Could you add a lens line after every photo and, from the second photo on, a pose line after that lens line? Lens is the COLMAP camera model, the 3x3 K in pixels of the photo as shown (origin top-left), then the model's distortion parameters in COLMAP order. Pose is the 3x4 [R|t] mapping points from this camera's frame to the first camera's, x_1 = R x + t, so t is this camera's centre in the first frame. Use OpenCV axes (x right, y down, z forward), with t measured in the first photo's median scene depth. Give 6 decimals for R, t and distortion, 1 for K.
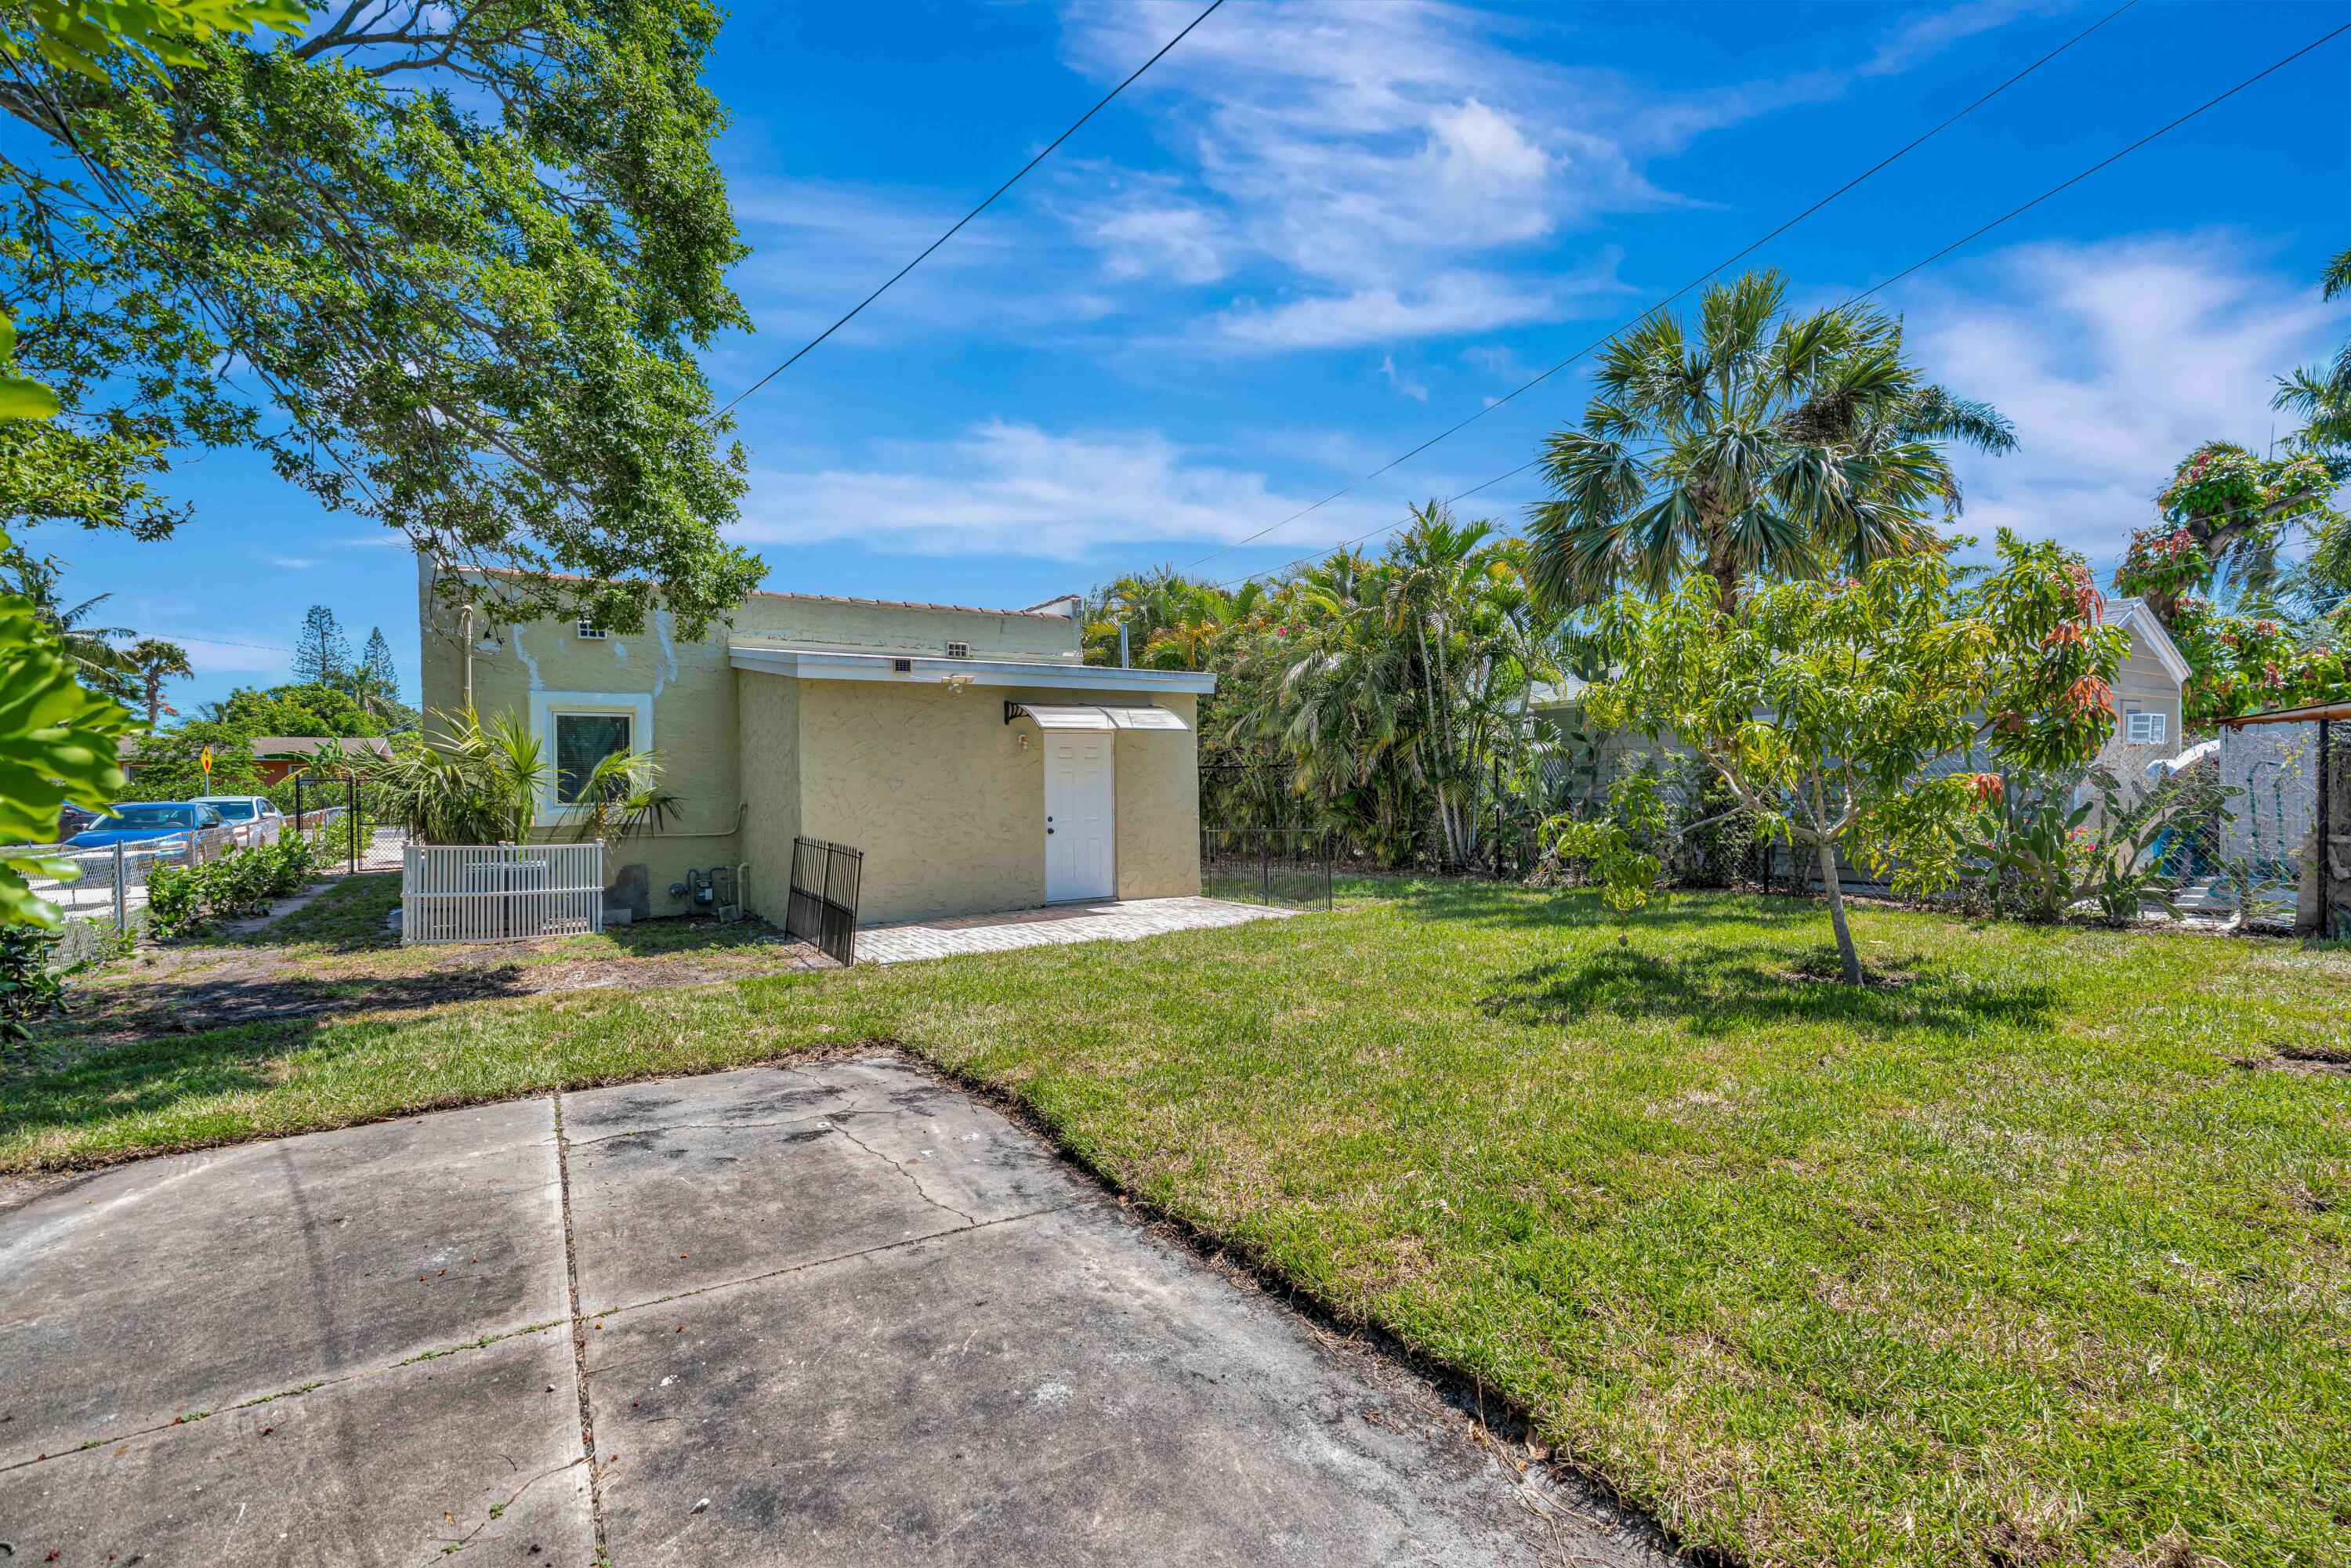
lens RADIAL K [[1054.1, 0, 1189.7], [0, 1054.1, 772.2], [0, 0, 1]] dist [-0.011531, 0.006084]
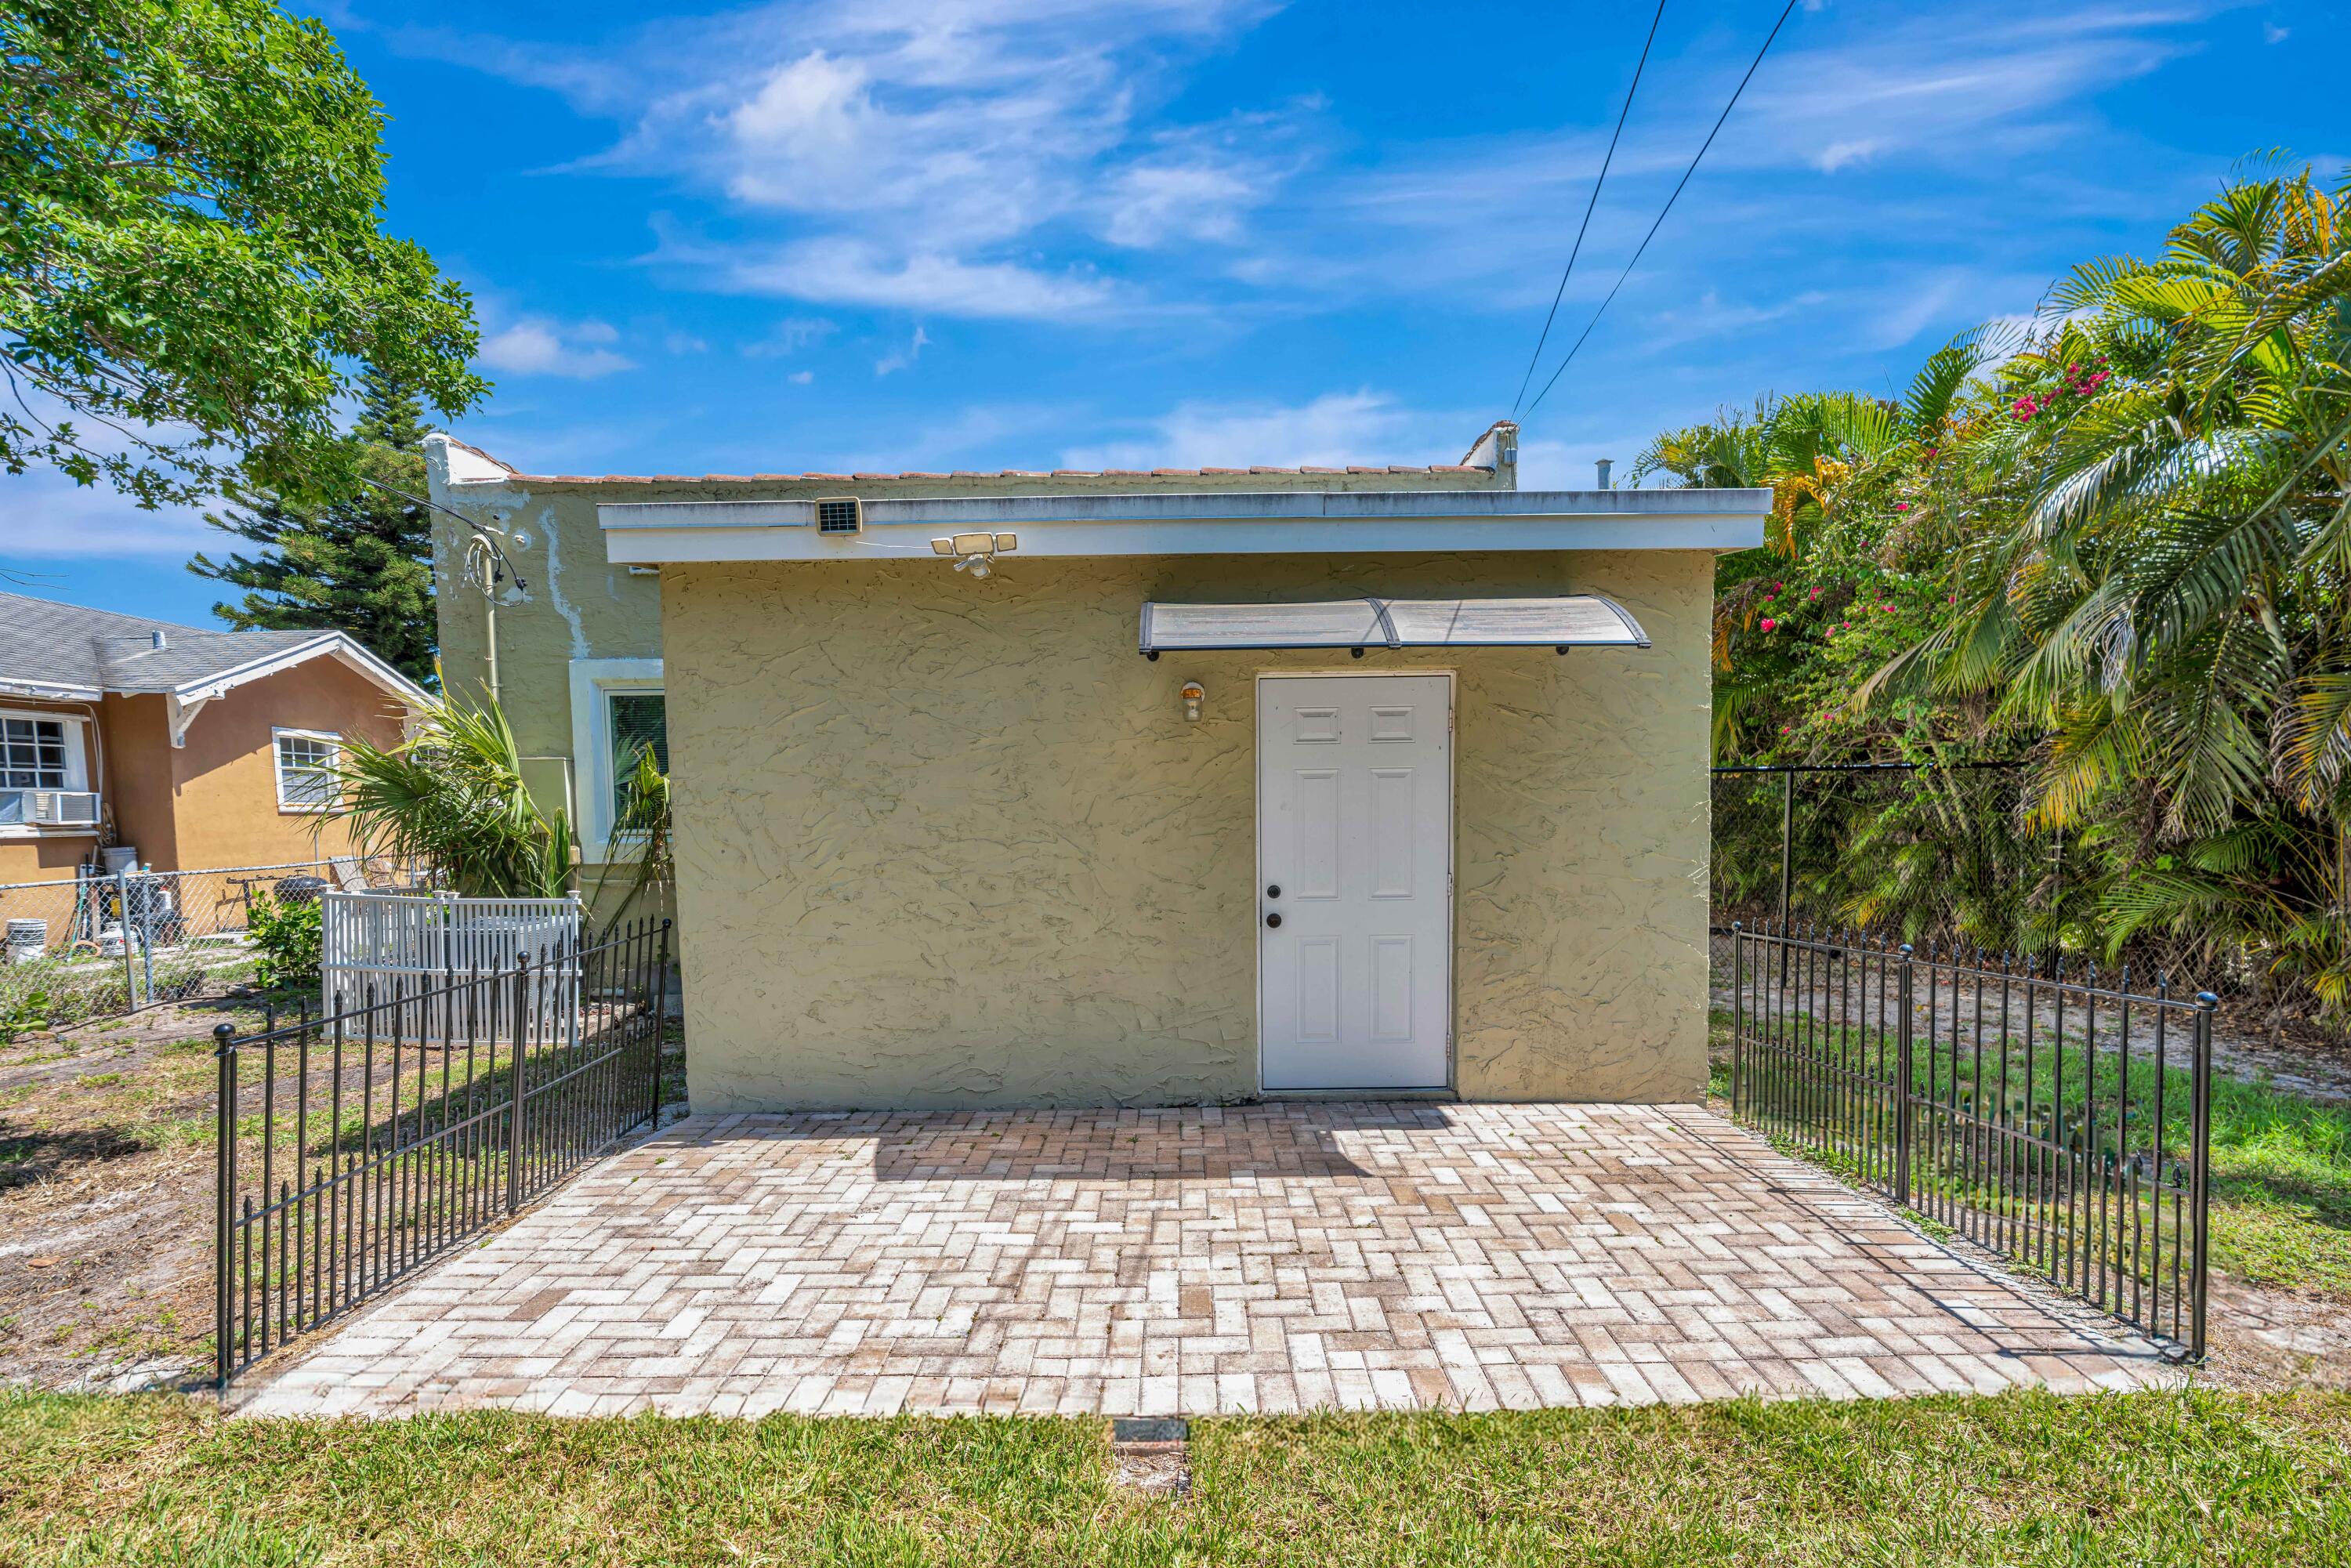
lens RADIAL K [[1087.5, 0, 1174.0], [0, 1087.5, 878.2], [0, 0, 1]] dist [-0.003114, 0.006207]
pose [[0.836428, 0.042775, -0.546405, 0.068597], [0.003036, 0.996573, 0.082663, 0.003852], [0.548069, -0.070801, 0.833431, 0.648316]]
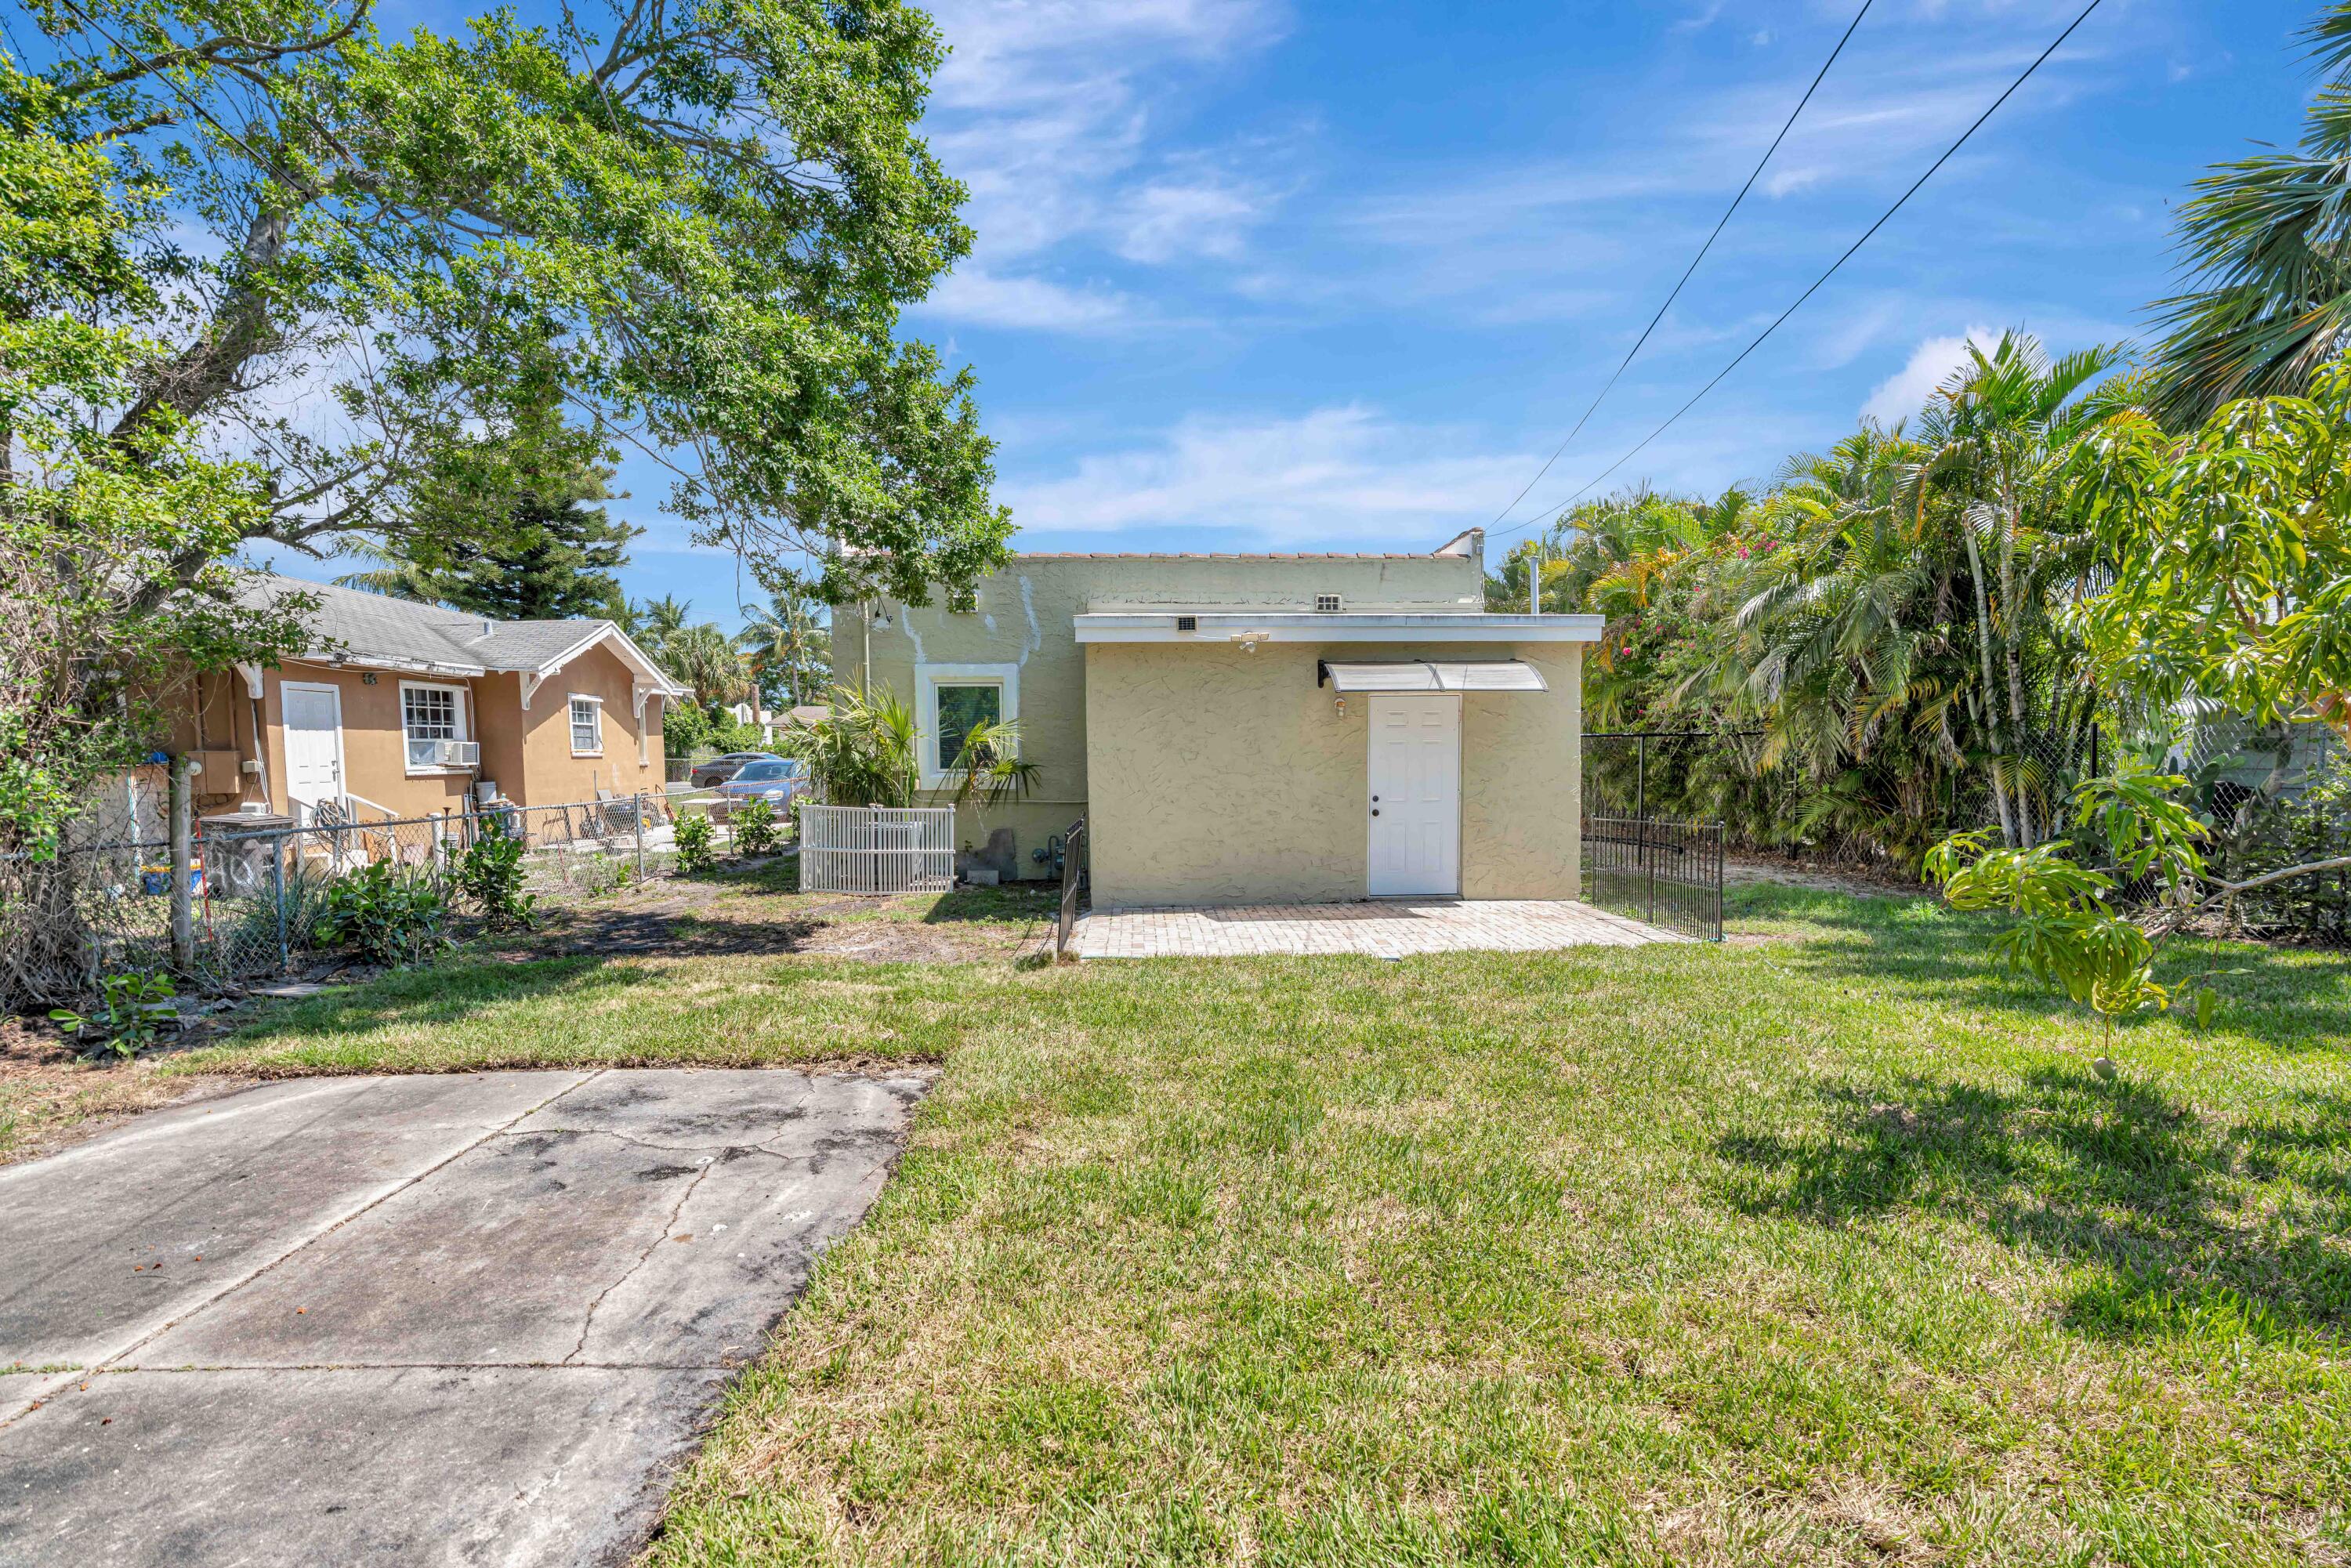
lens RADIAL K [[1071.1, 0, 1186.9], [0, 1071.1, 819.3], [0, 0, 1]] dist [-0.017580, 0.006942]
pose [[0.861954, 0.042406, -0.505210, 0.179474], [-0.001793, 0.996744, 0.080606, -0.008334], [0.506983, -0.068573, 0.859224, 0.190615]]
